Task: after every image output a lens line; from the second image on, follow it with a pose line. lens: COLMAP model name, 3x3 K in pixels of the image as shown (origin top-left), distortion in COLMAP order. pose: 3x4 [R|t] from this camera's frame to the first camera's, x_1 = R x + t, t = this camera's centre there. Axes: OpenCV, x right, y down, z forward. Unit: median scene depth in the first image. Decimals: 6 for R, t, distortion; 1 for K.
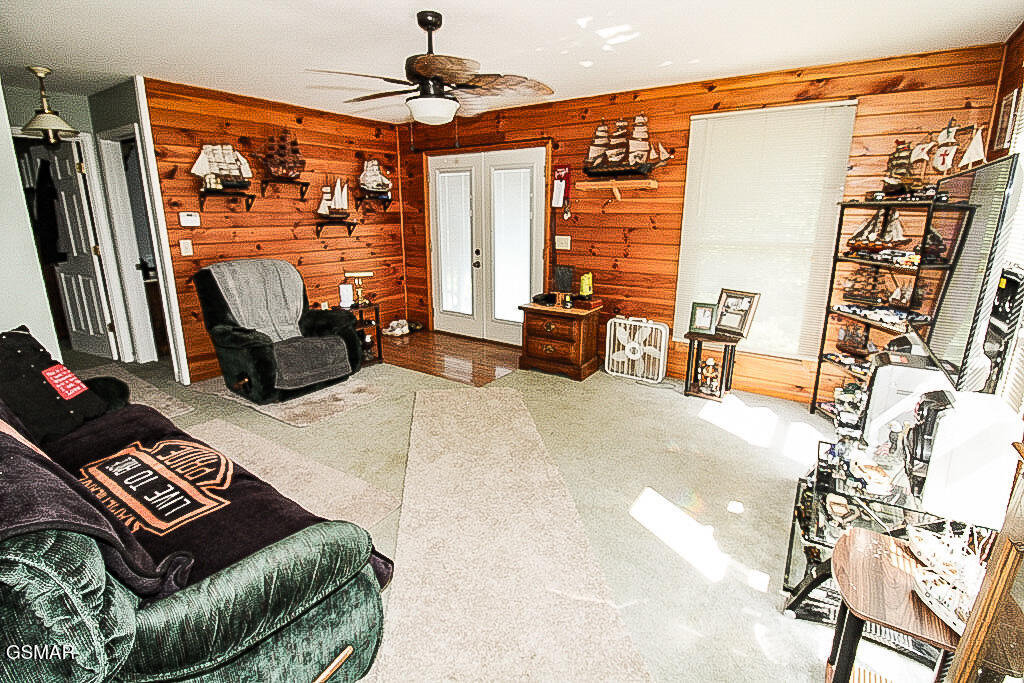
lens RADIAL K [[480.2, 0, 512.3], [0, 480.2, 329.9], [0, 0, 1]] dist [-0.000048, -0.012967]
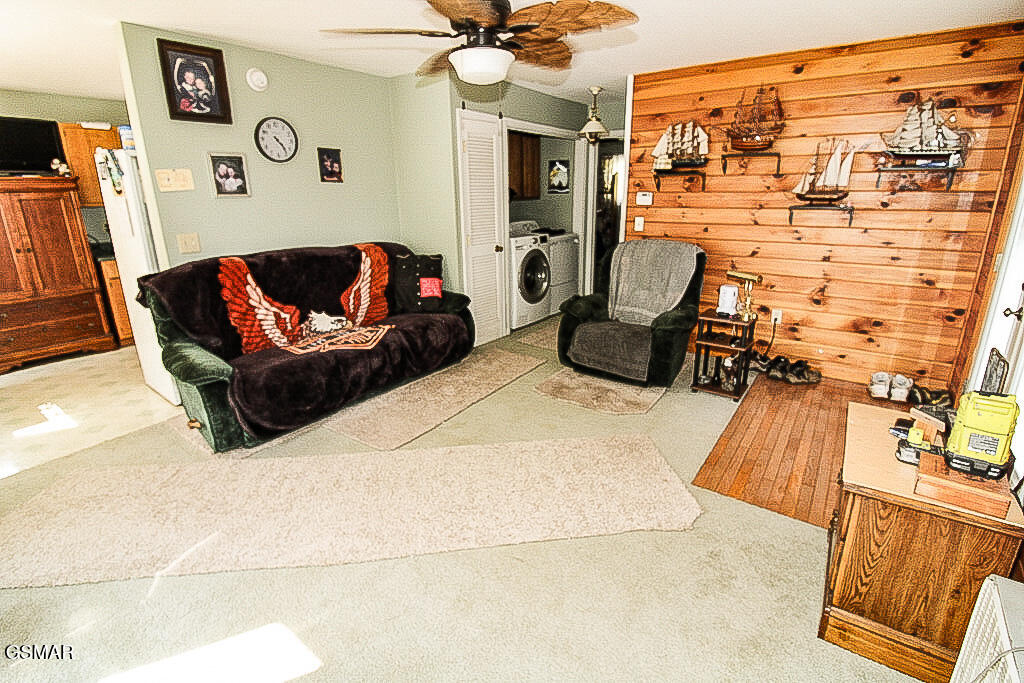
lens RADIAL K [[480.2, 0, 512.3], [0, 480.2, 329.9], [0, 0, 1]] dist [-0.000048, -0.012967]
pose [[-0.034972, 0.268417, -0.962668, 0.443977], [-0.230740, 0.935063, 0.269103, -0.162035], [0.972387, 0.231537, 0.029234, 0.683182]]
